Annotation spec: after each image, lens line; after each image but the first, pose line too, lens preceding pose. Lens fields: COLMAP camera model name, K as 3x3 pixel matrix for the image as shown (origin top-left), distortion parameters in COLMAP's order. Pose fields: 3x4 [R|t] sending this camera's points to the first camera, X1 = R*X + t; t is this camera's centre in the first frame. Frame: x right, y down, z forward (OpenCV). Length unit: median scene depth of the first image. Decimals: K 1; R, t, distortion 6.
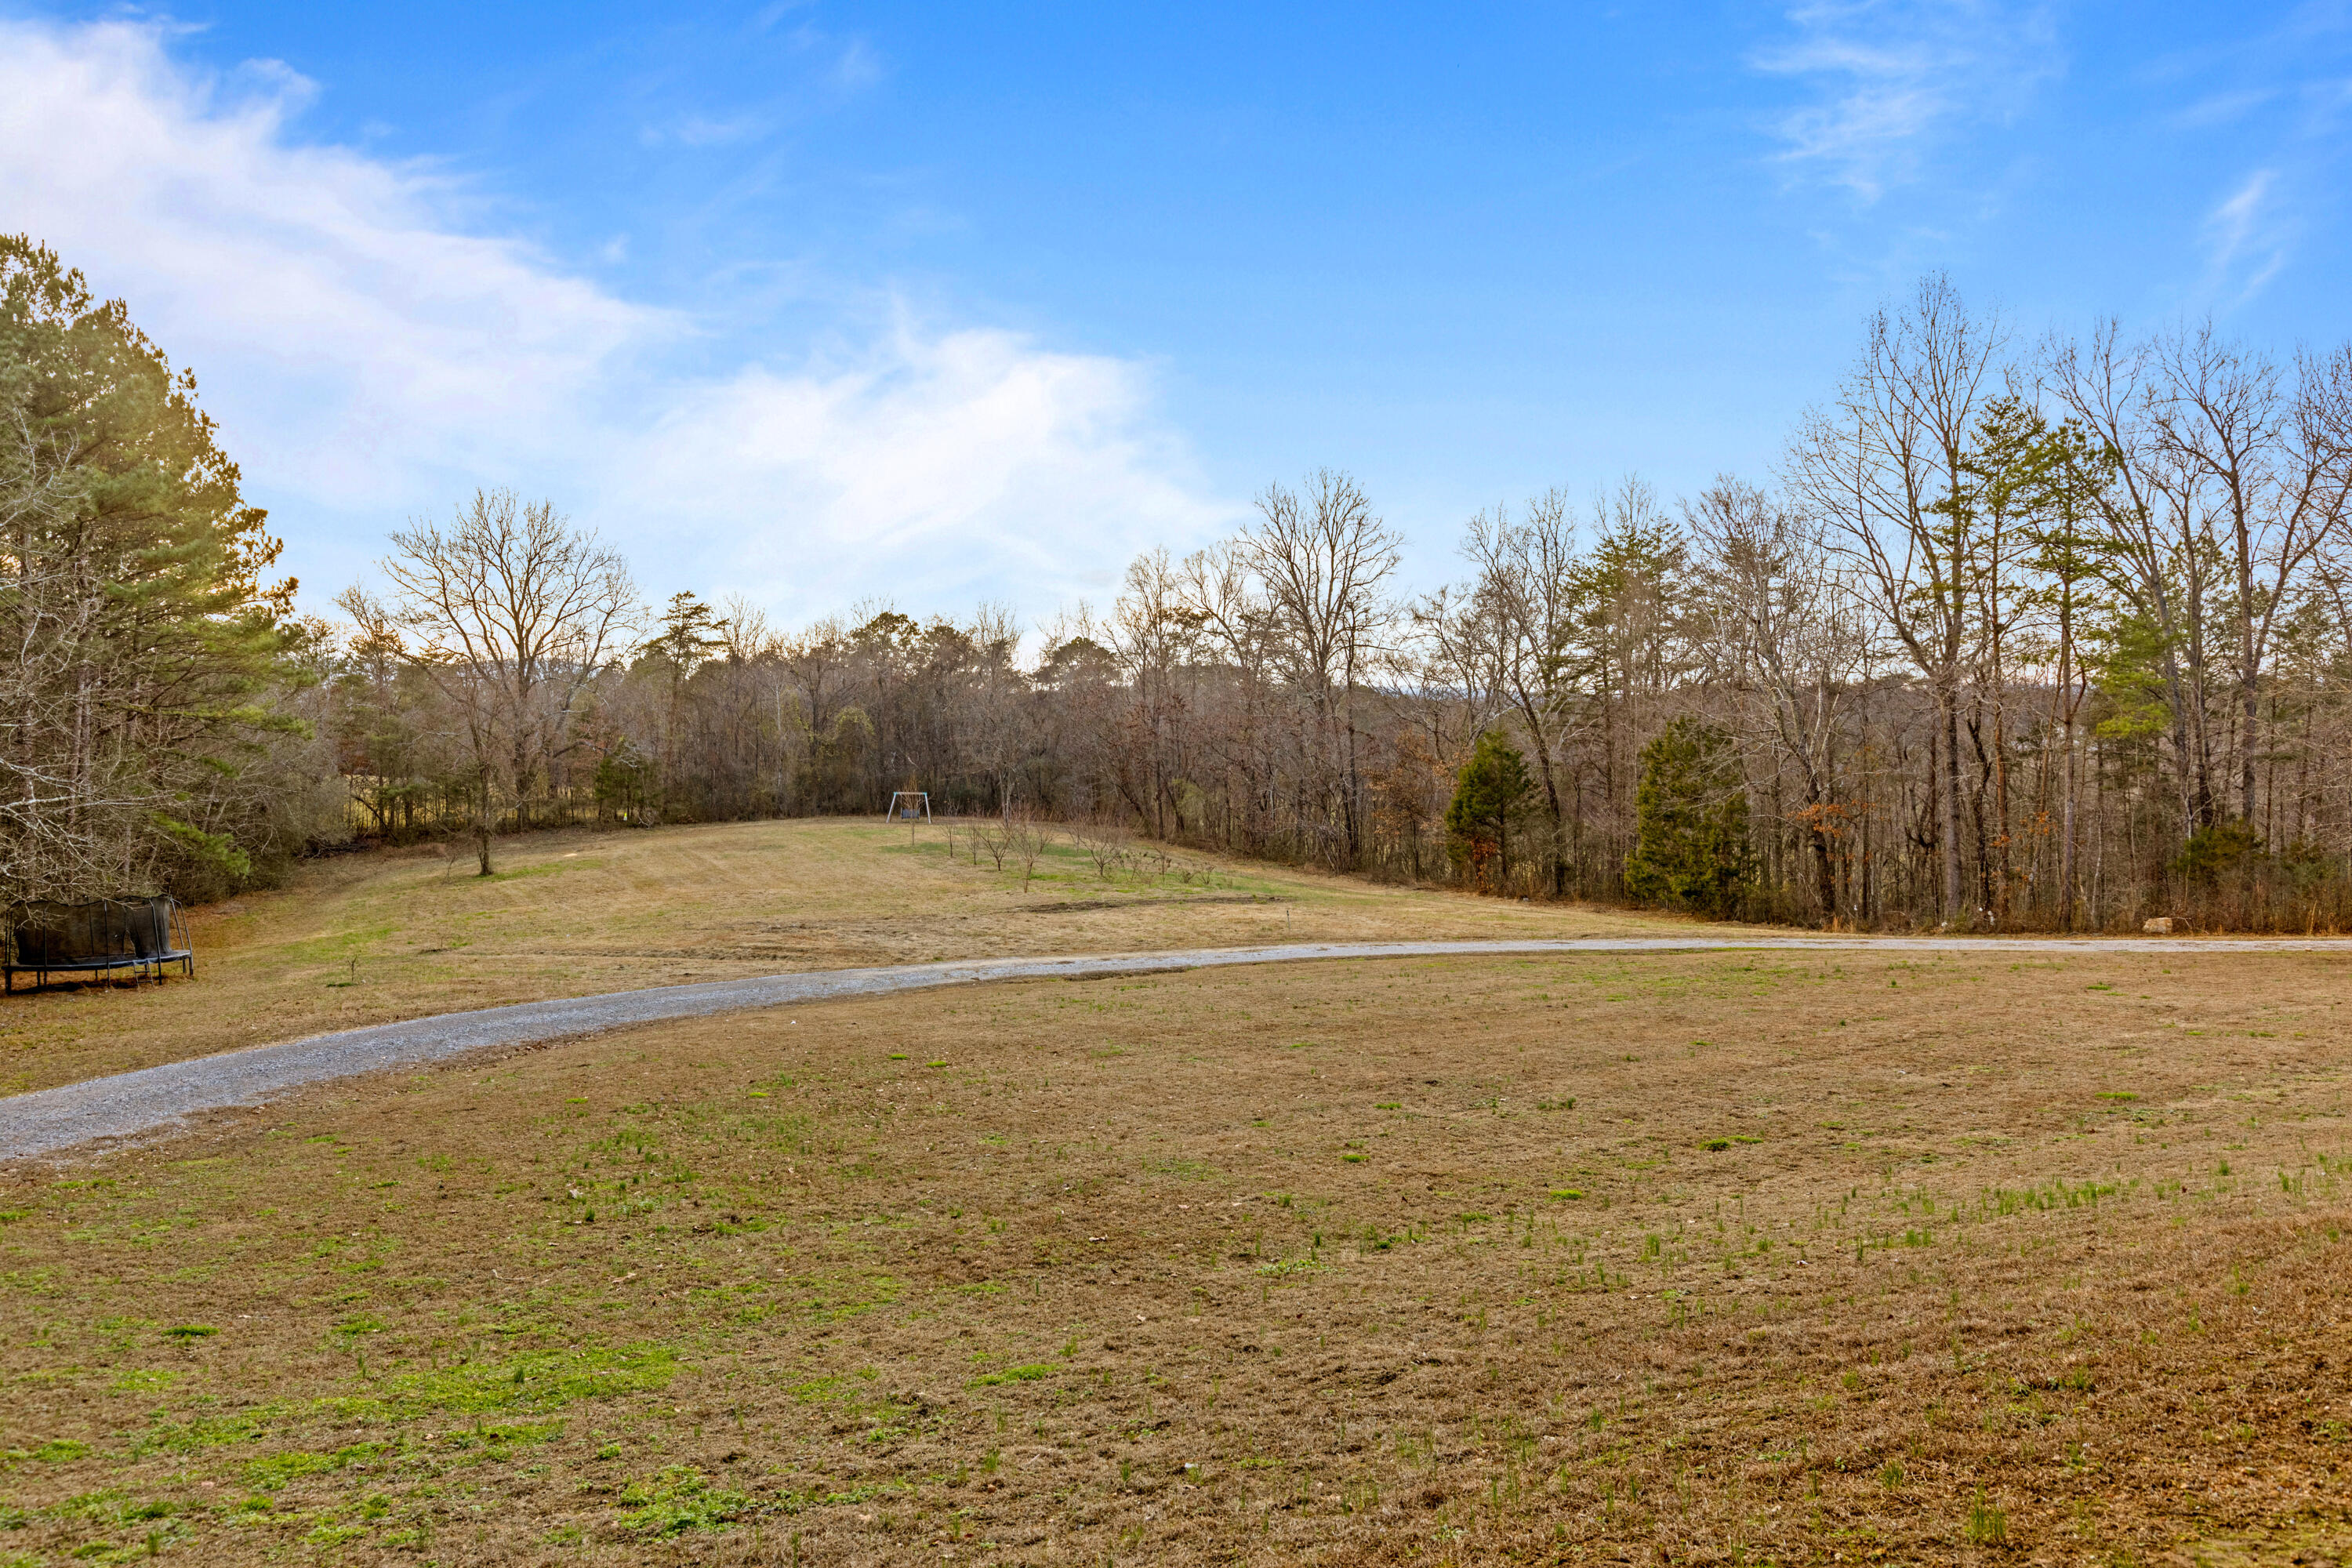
lens RADIAL K [[1538.7, 0, 1176.0], [0, 1538.7, 784.0], [0, 0, 1]] dist [-0.003806, 0.001583]
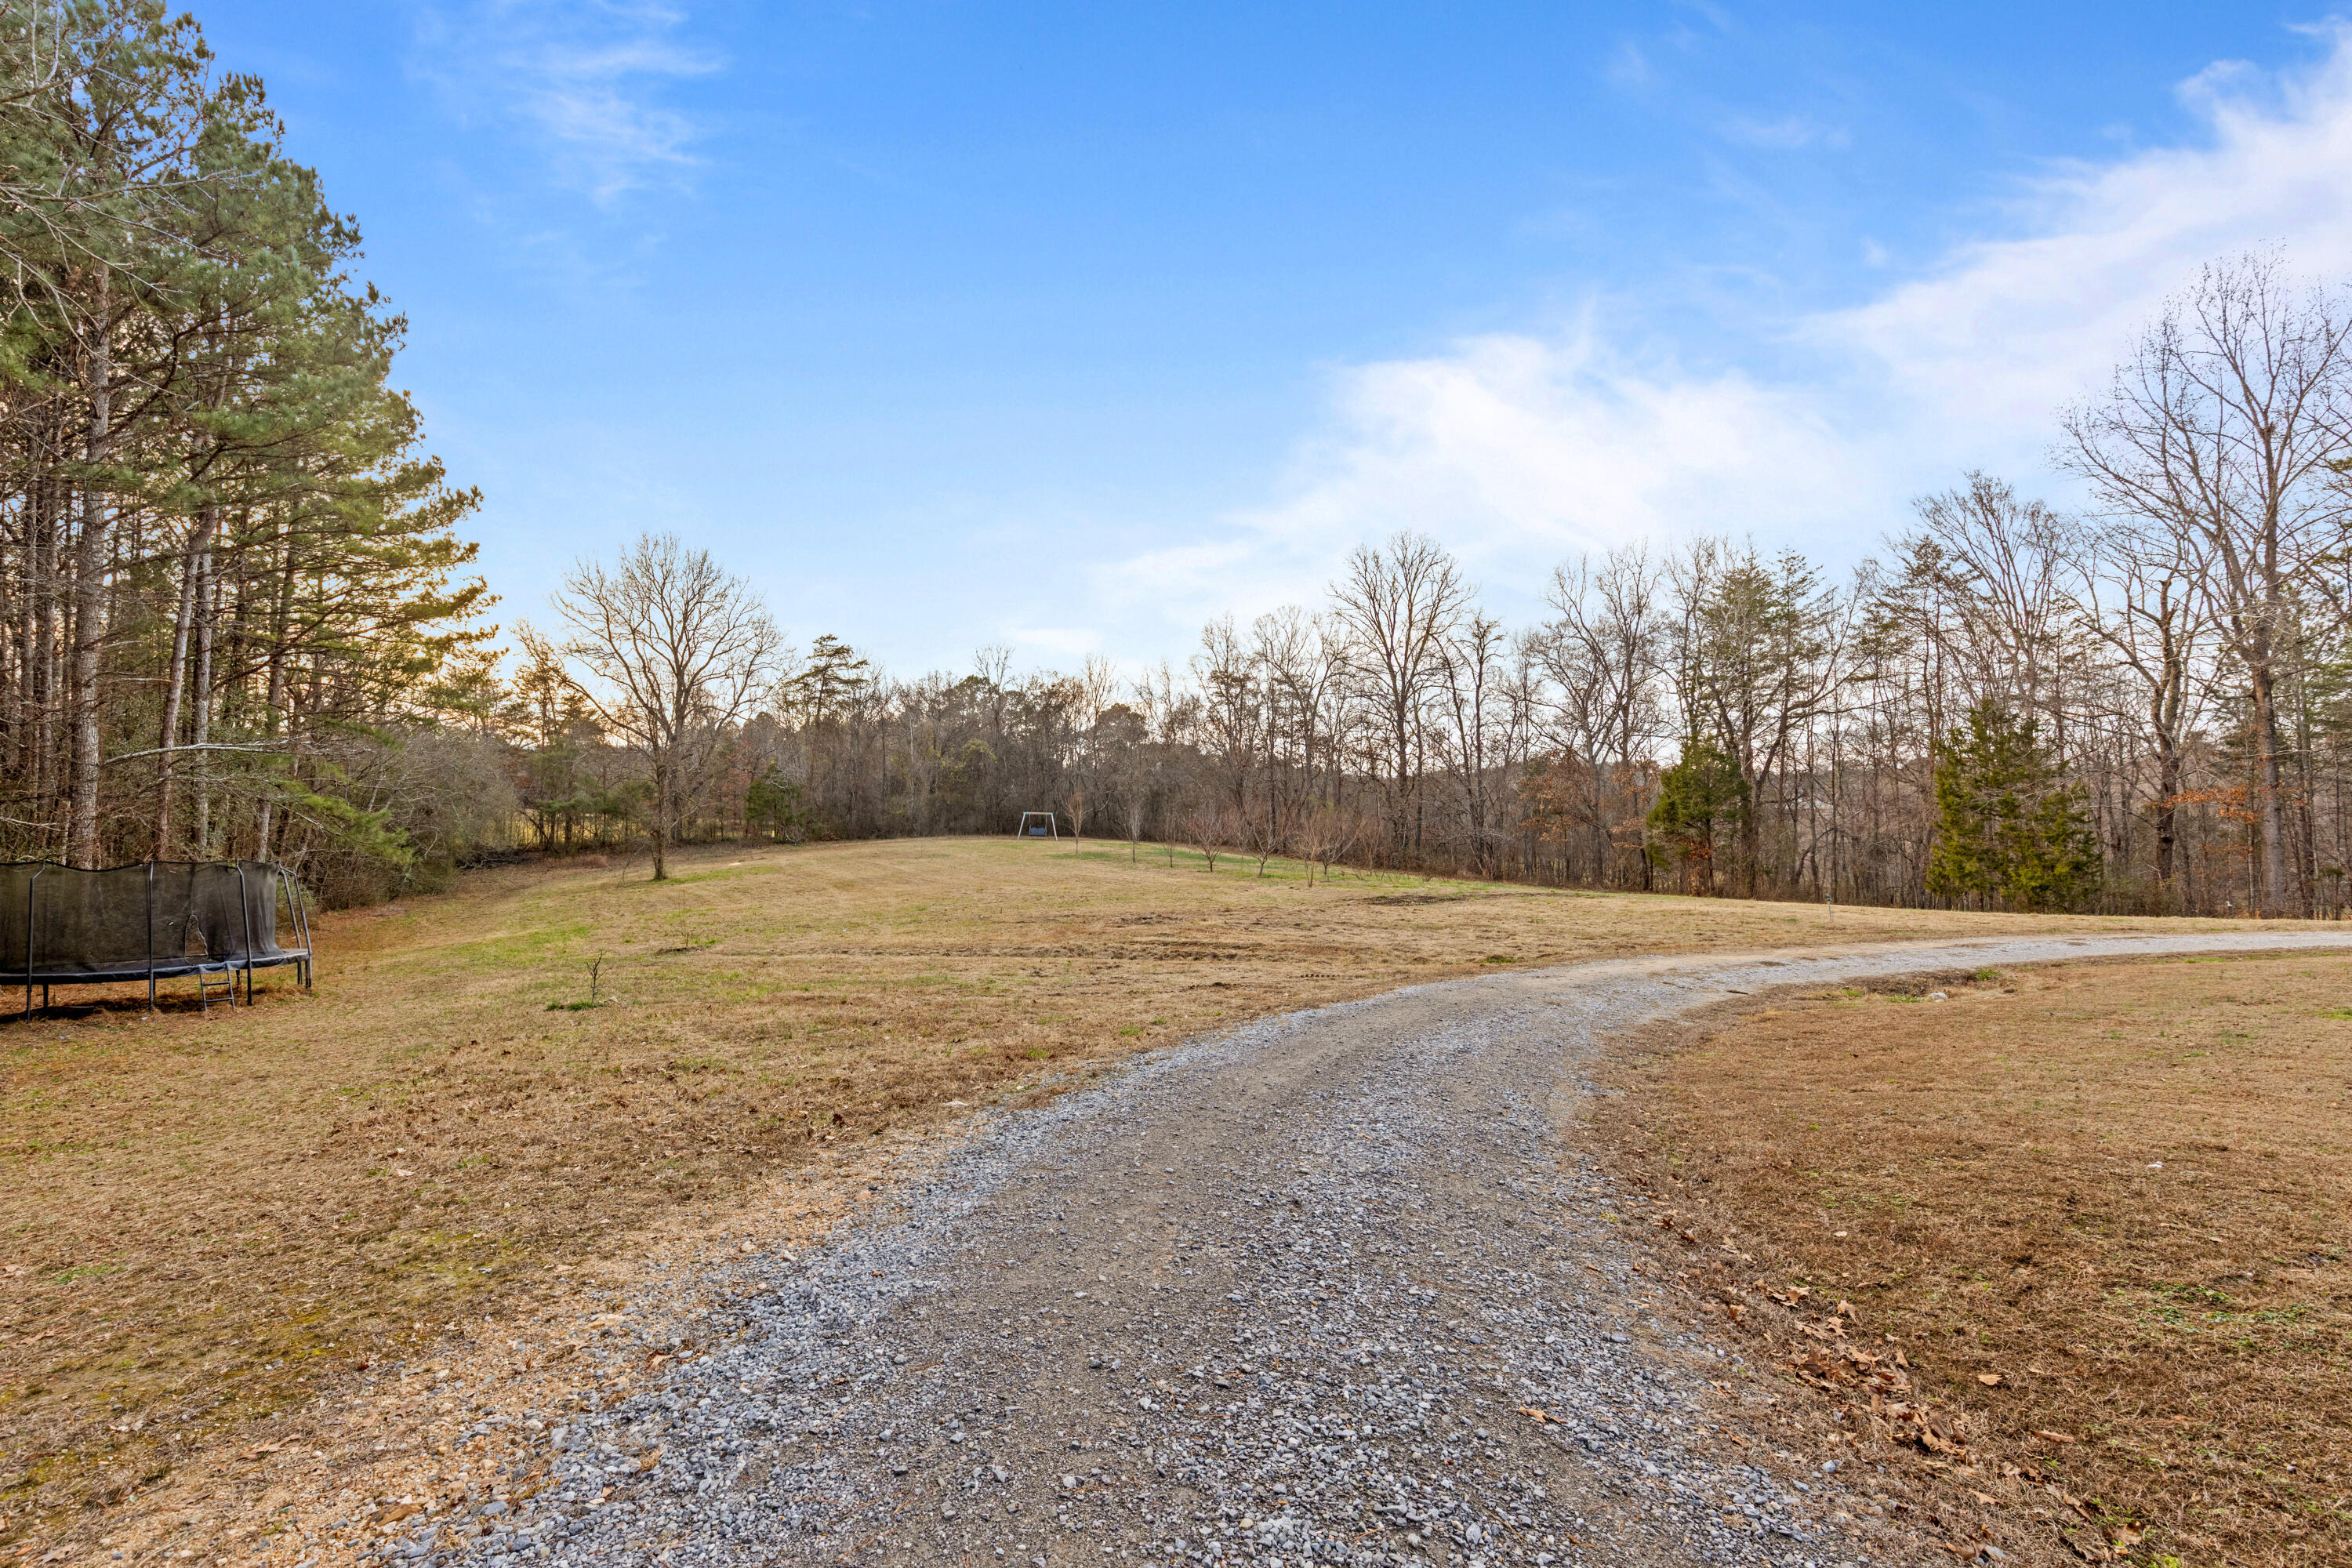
lens RADIAL K [[1104.2, 0, 1176.0], [0, 1104.2, 784.0], [0, 0, 1]] dist [0.010767, 0.000001]
pose [[0.998261, 0.007061, 0.058527, -0.120905], [-0.004172, 0.998773, -0.049341, 0.023899], [-0.058804, 0.049011, 0.997066, 0.201400]]
